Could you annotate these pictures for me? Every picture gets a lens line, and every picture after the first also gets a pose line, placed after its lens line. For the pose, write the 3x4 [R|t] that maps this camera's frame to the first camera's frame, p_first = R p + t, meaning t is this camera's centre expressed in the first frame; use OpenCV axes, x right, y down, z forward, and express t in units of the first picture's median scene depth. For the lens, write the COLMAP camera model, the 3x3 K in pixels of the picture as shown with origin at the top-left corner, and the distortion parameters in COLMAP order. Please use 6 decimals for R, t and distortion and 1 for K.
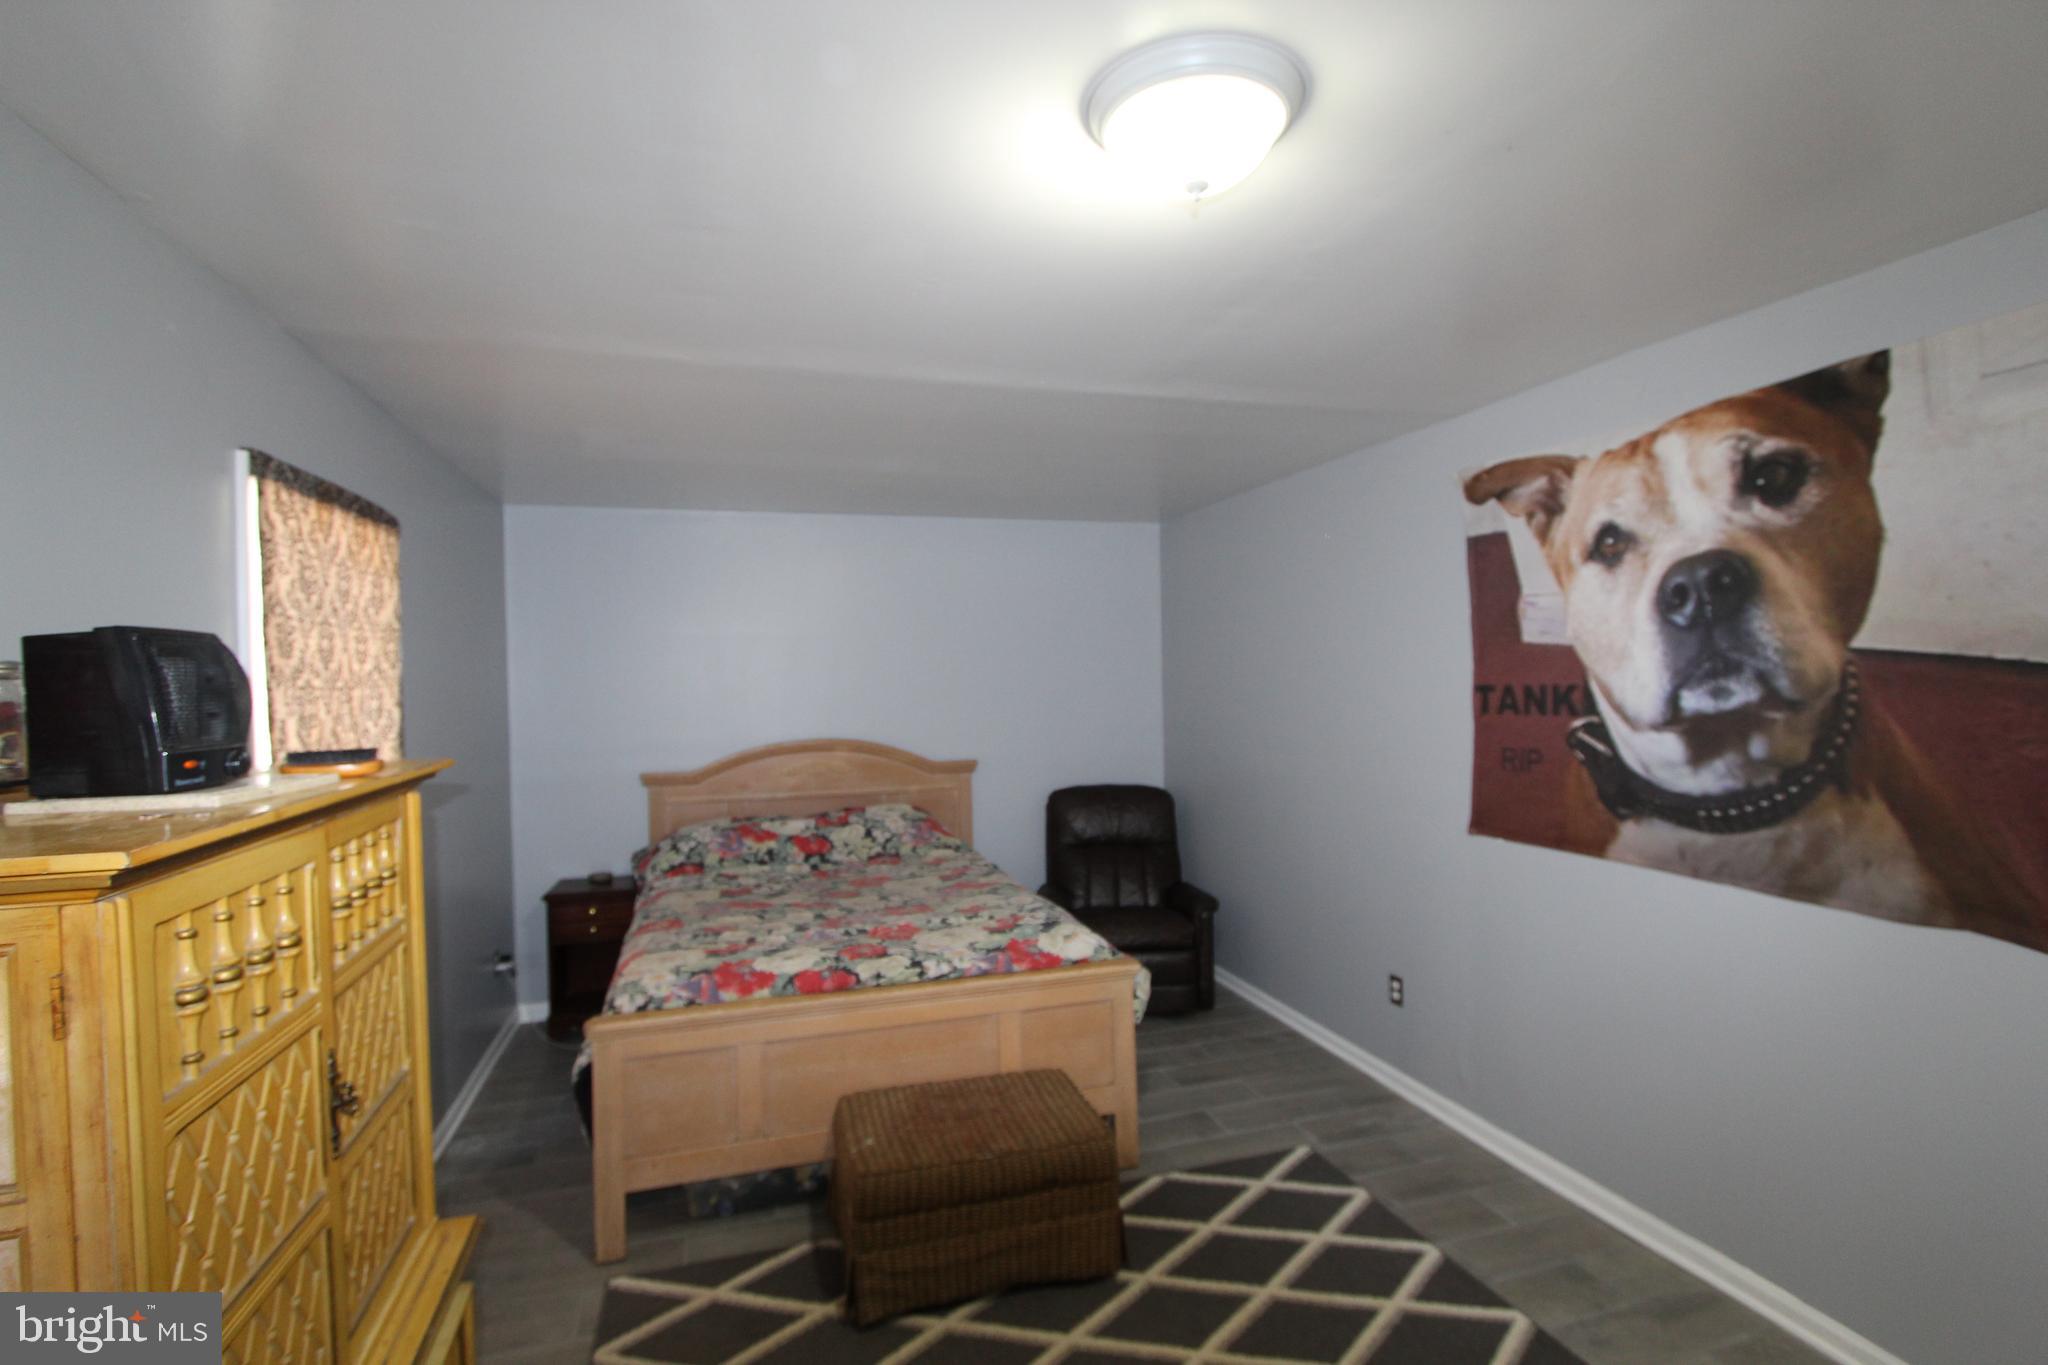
lens RADIAL K [[939.2, 0, 1017.7], [0, 939.2, 687.7], [0, 0, 1]] dist [-0.022888, 0.004304]
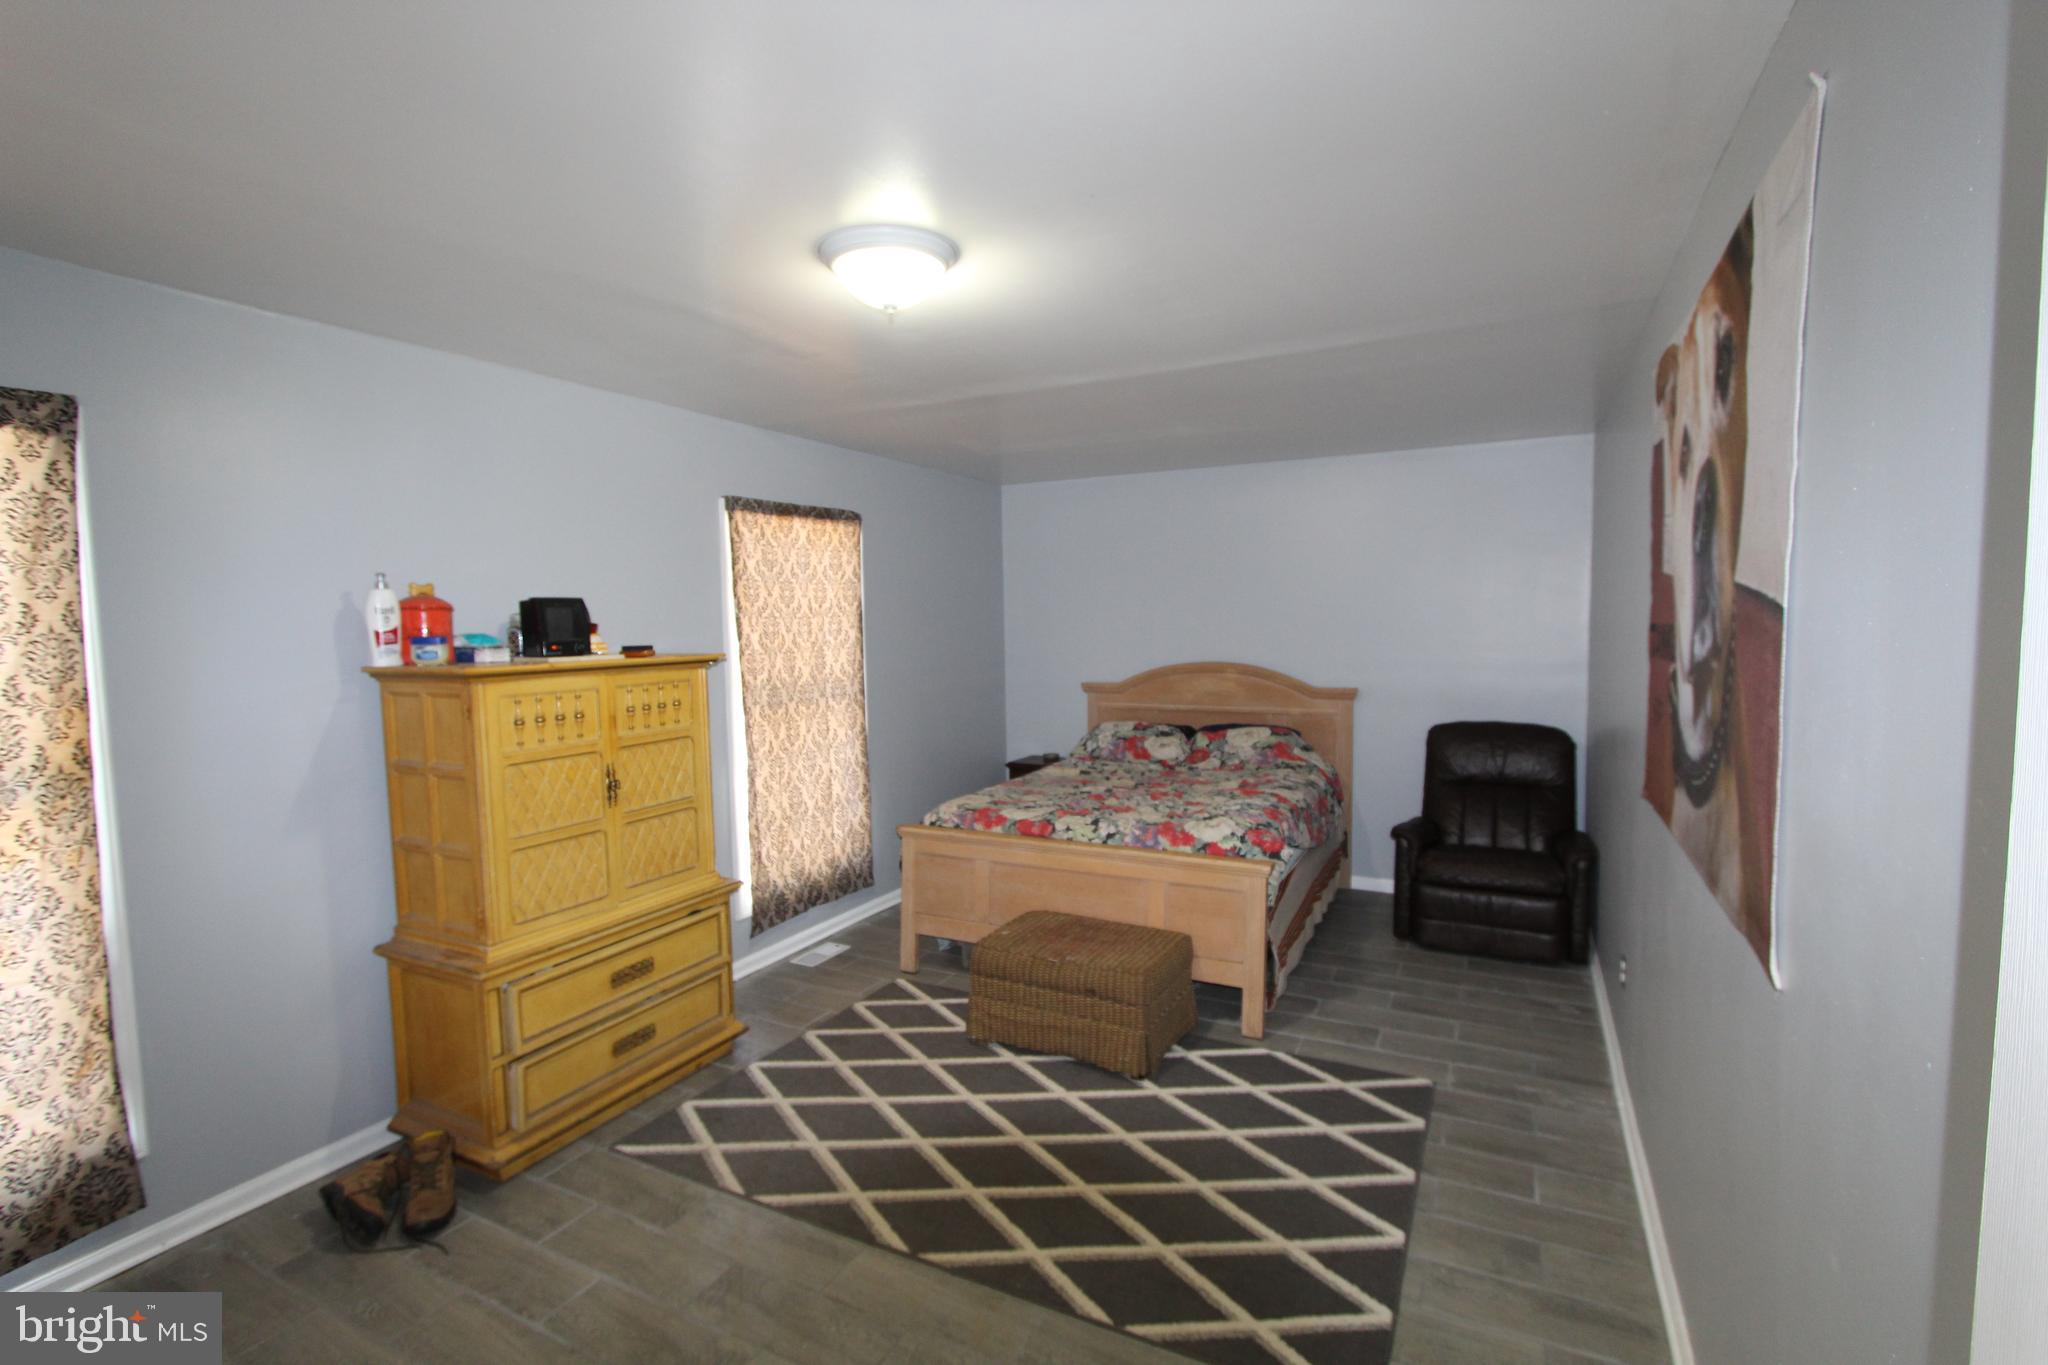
lens RADIAL K [[939.2, 0, 1020.6], [0, 939.2, 692.6], [0, 0, 1]] dist [-0.022888, 0.004304]
pose [[0.710624, 0.061137, -0.700910, 0.716550], [-0.003179, 0.996486, 0.083696, -0.007013], [0.703564, -0.057248, 0.708322, 0.003495]]
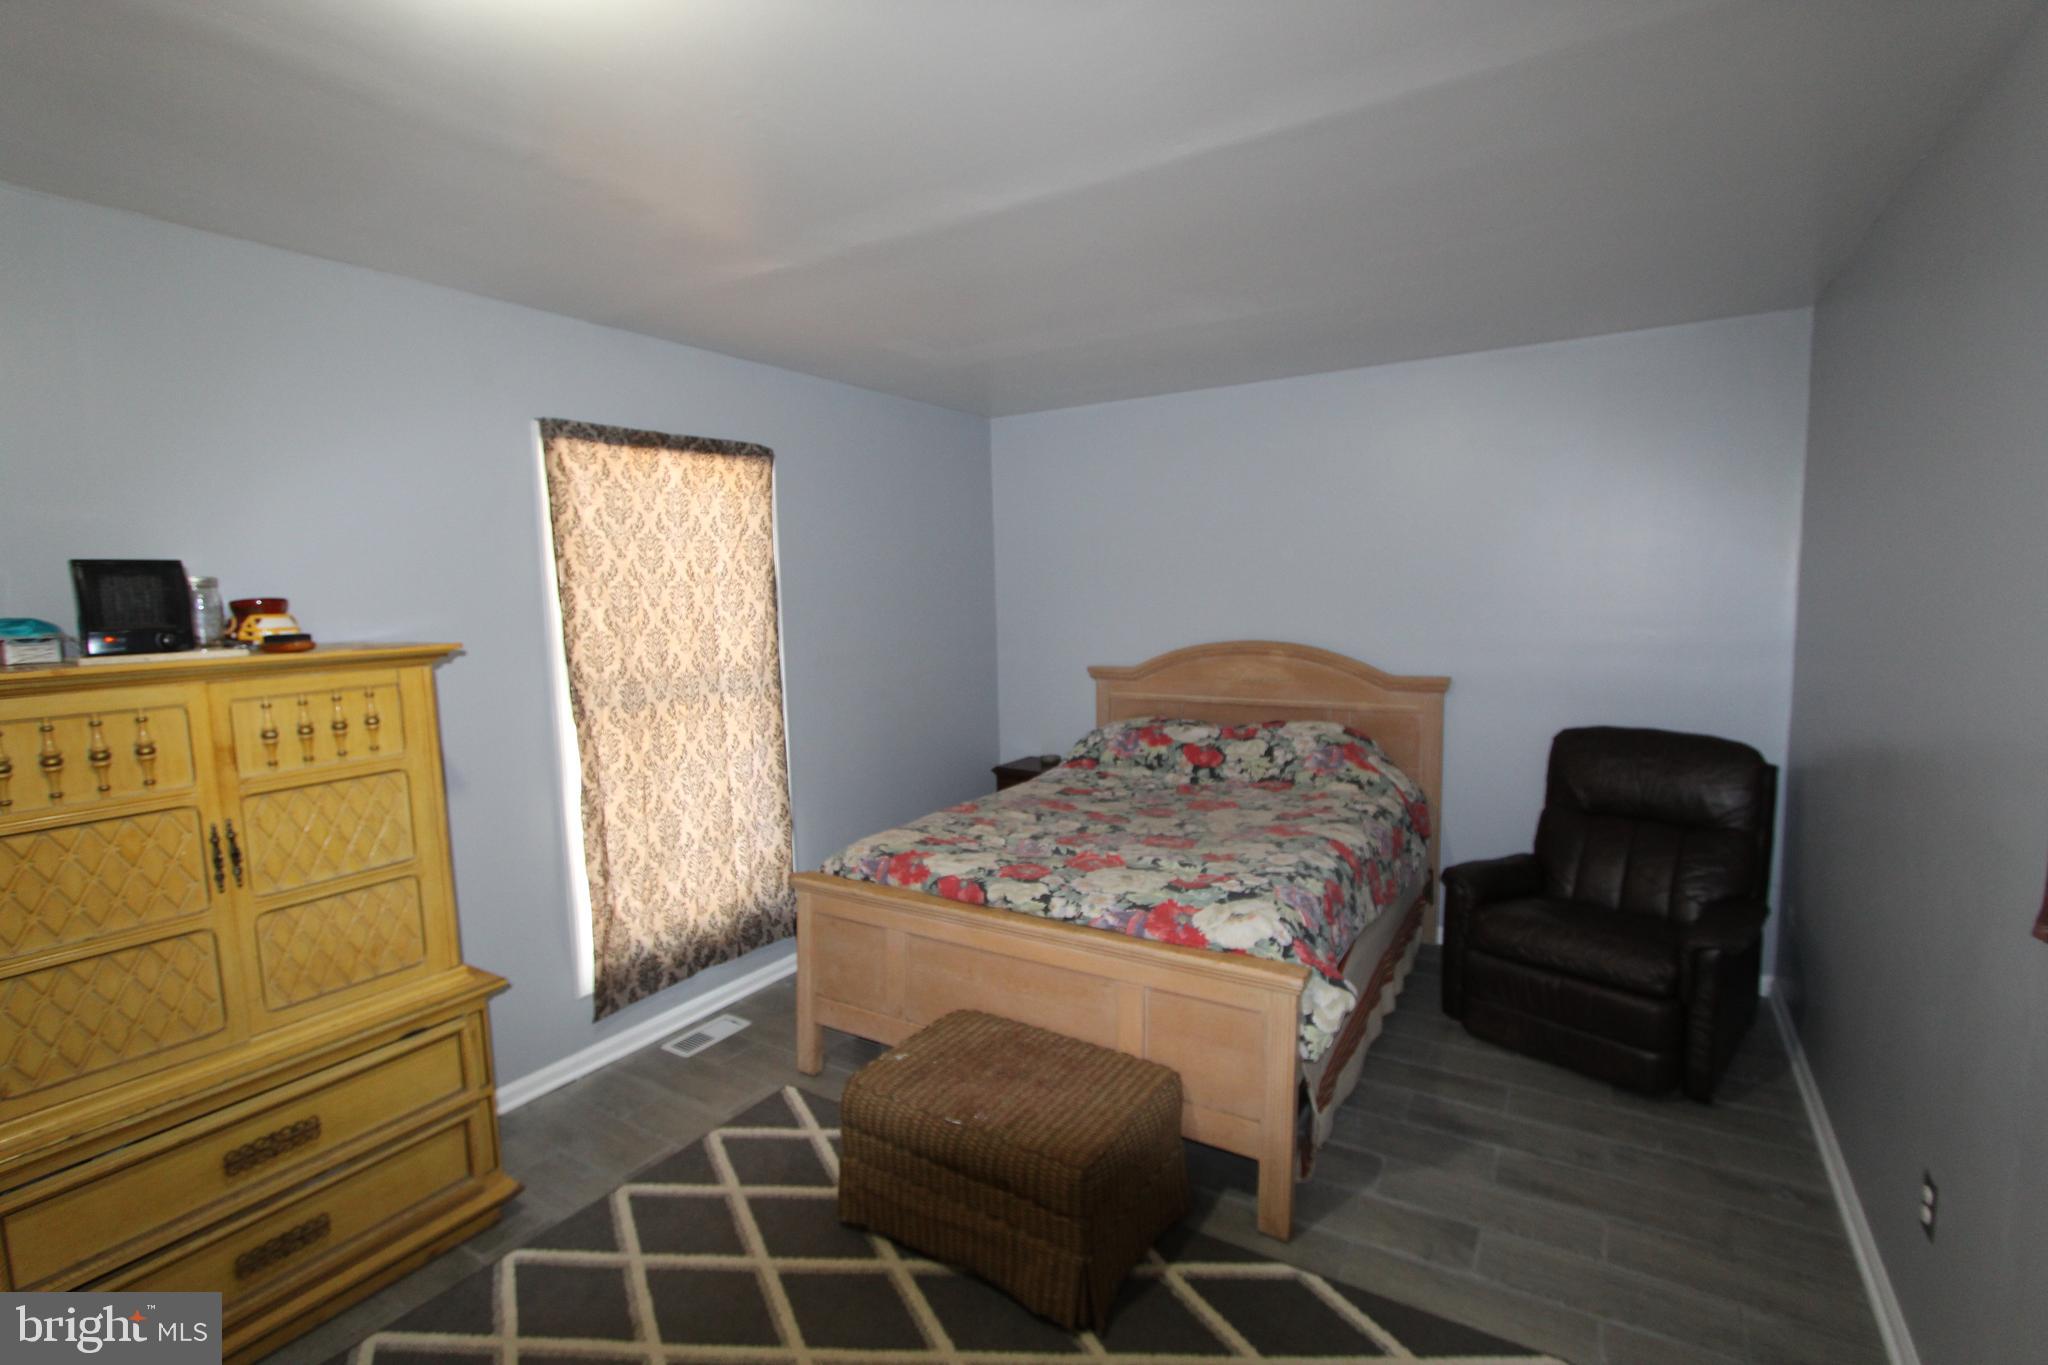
lens RADIAL K [[939.2, 0, 1018.1], [0, 939.2, 696.5], [0, 0, 1]] dist [-0.022888, 0.004304]
pose [[0.648519, 0.089699, -0.755895, 0.520797], [0.005652, 0.992438, 0.122618, -0.004470], [0.761177, -0.083793, 0.643108, 0.415593]]
